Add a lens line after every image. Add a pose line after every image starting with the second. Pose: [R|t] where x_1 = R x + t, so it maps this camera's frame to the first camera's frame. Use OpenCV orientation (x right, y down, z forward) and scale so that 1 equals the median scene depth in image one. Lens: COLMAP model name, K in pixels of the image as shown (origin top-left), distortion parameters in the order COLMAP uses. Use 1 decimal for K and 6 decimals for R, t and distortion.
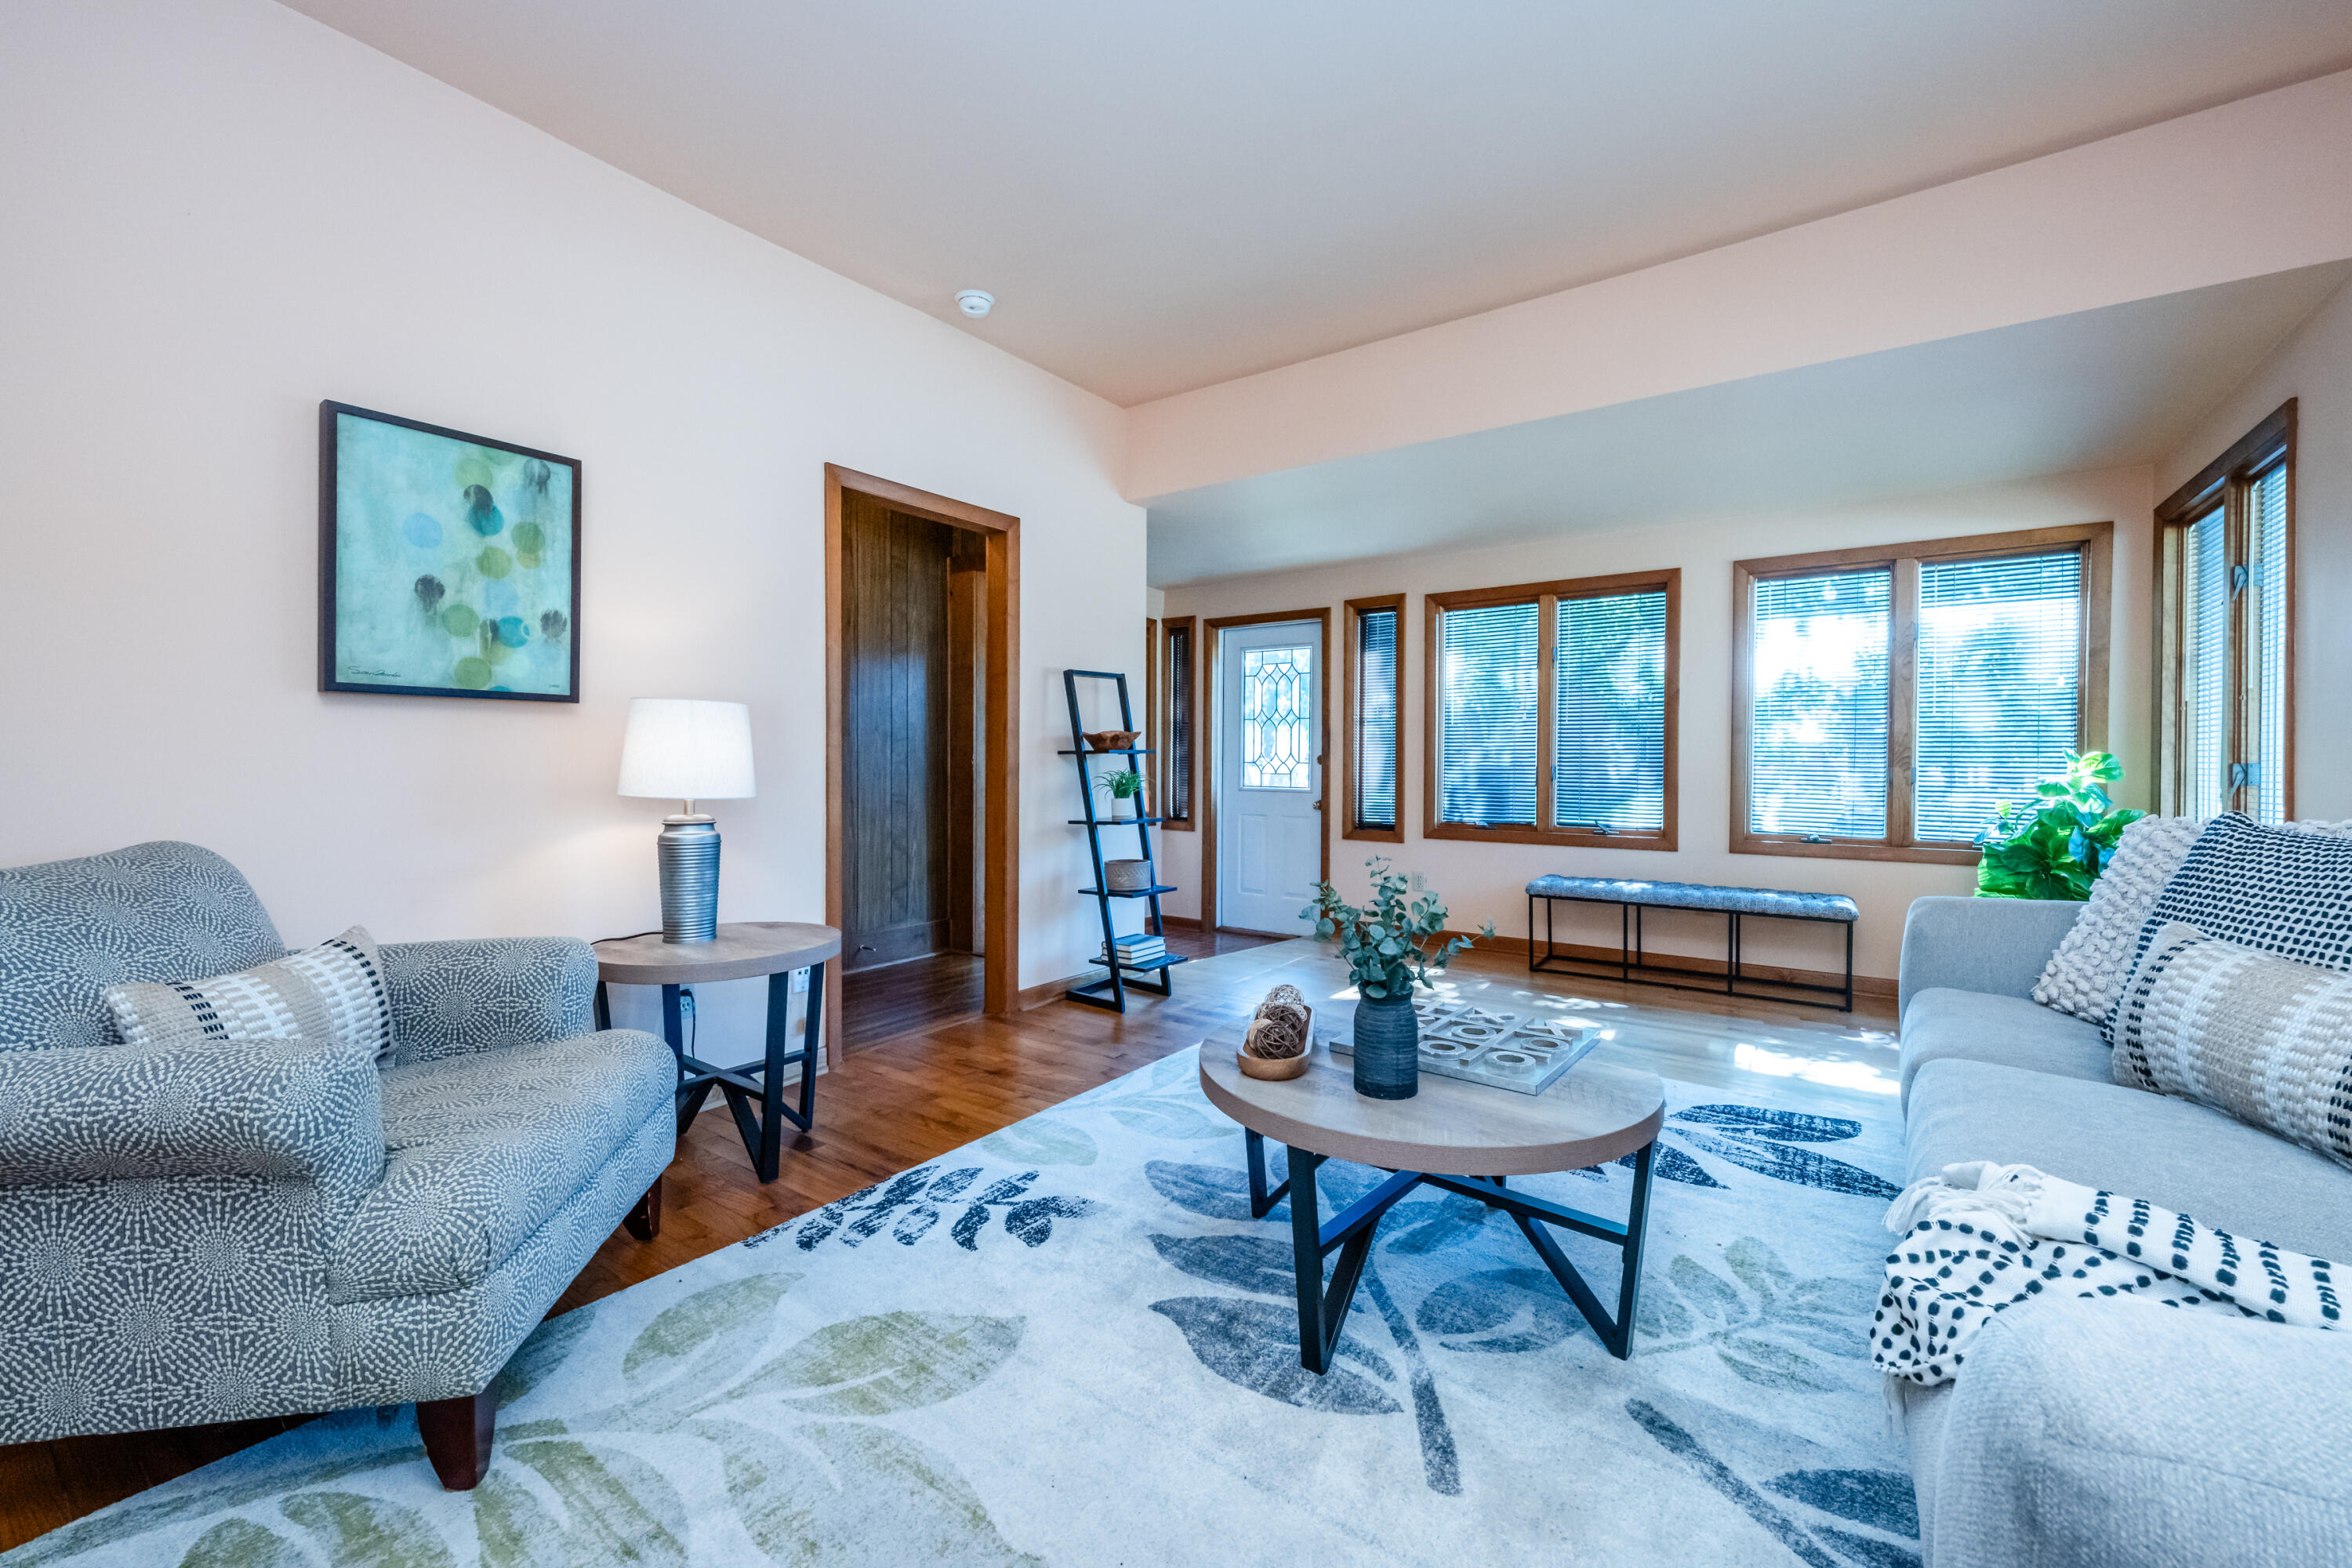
lens RADIAL K [[934.7, 0, 1168.7], [0, 934.7, 775.9], [0, 0, 1]] dist [-0.004232, 0.000041]
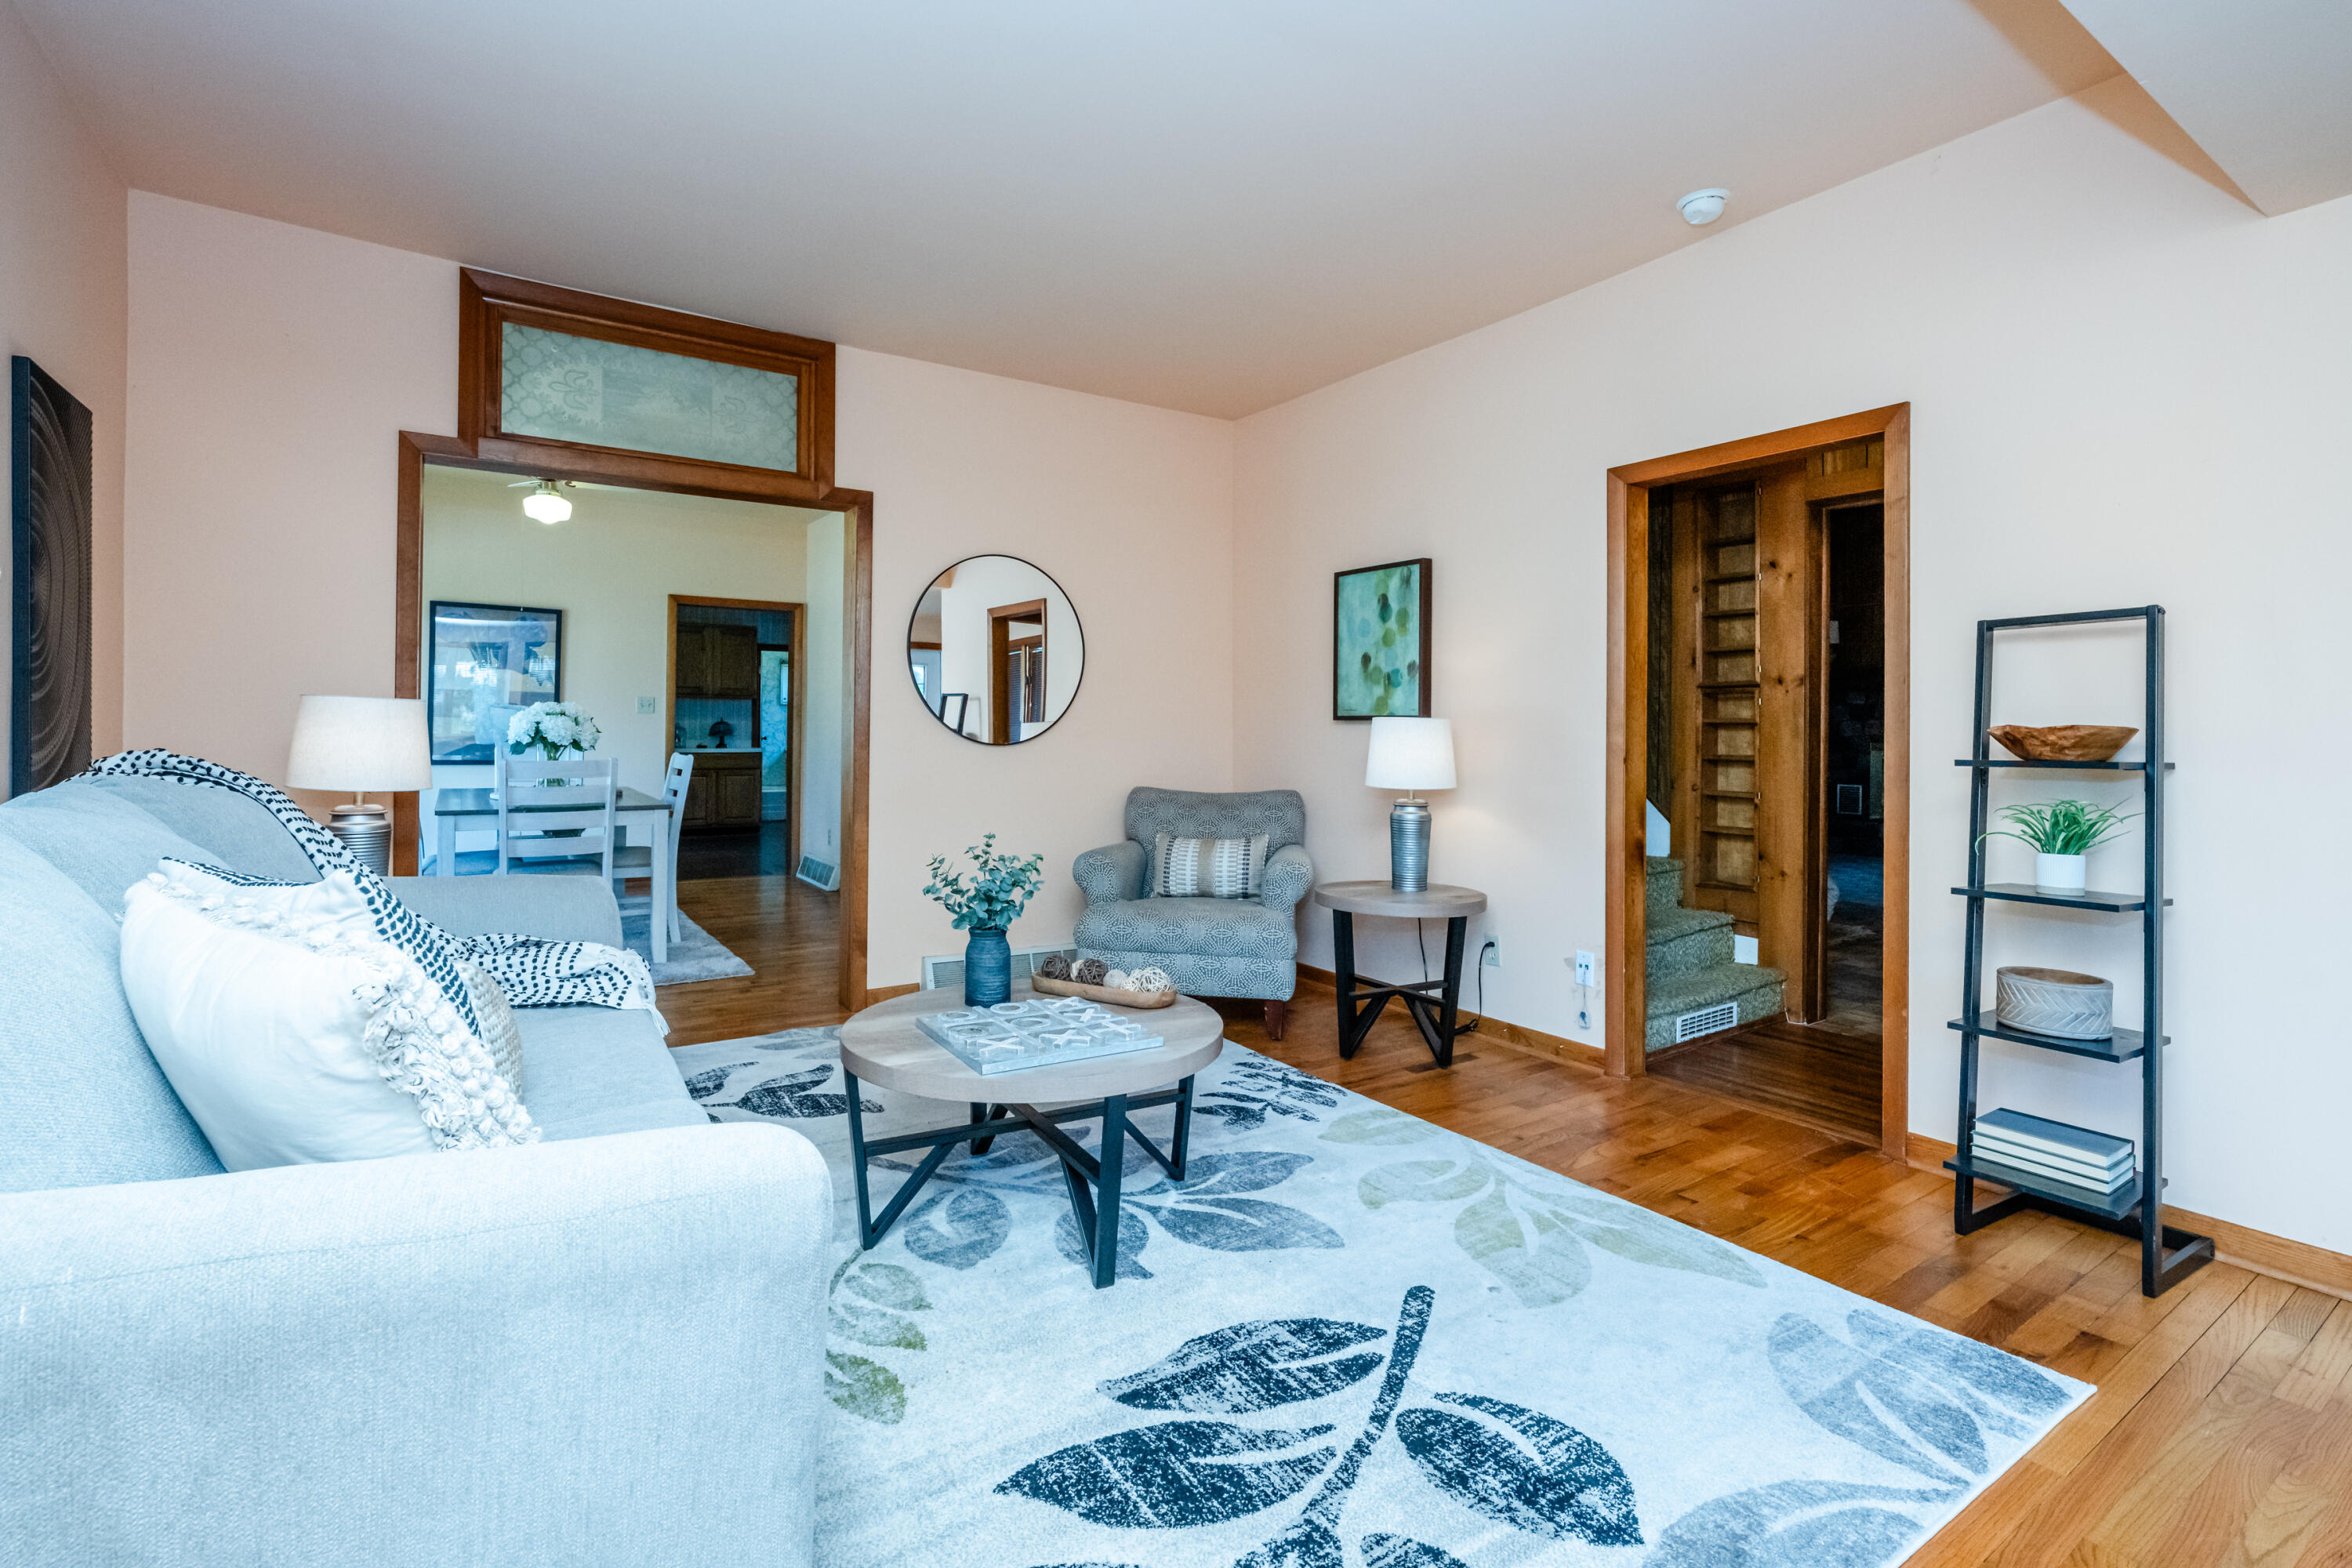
lens RADIAL K [[1061.2, 0, 1176.8], [0, 1061.2, 733.3], [0, 0, 1]] dist [-0.002724, -0.000077]
pose [[-0.334871, -0.004829, -0.942252, 1.173004], [-0.023736, 0.999713, 0.003312, -0.057165], [0.941965, 0.023474, -0.334889, 1.283994]]
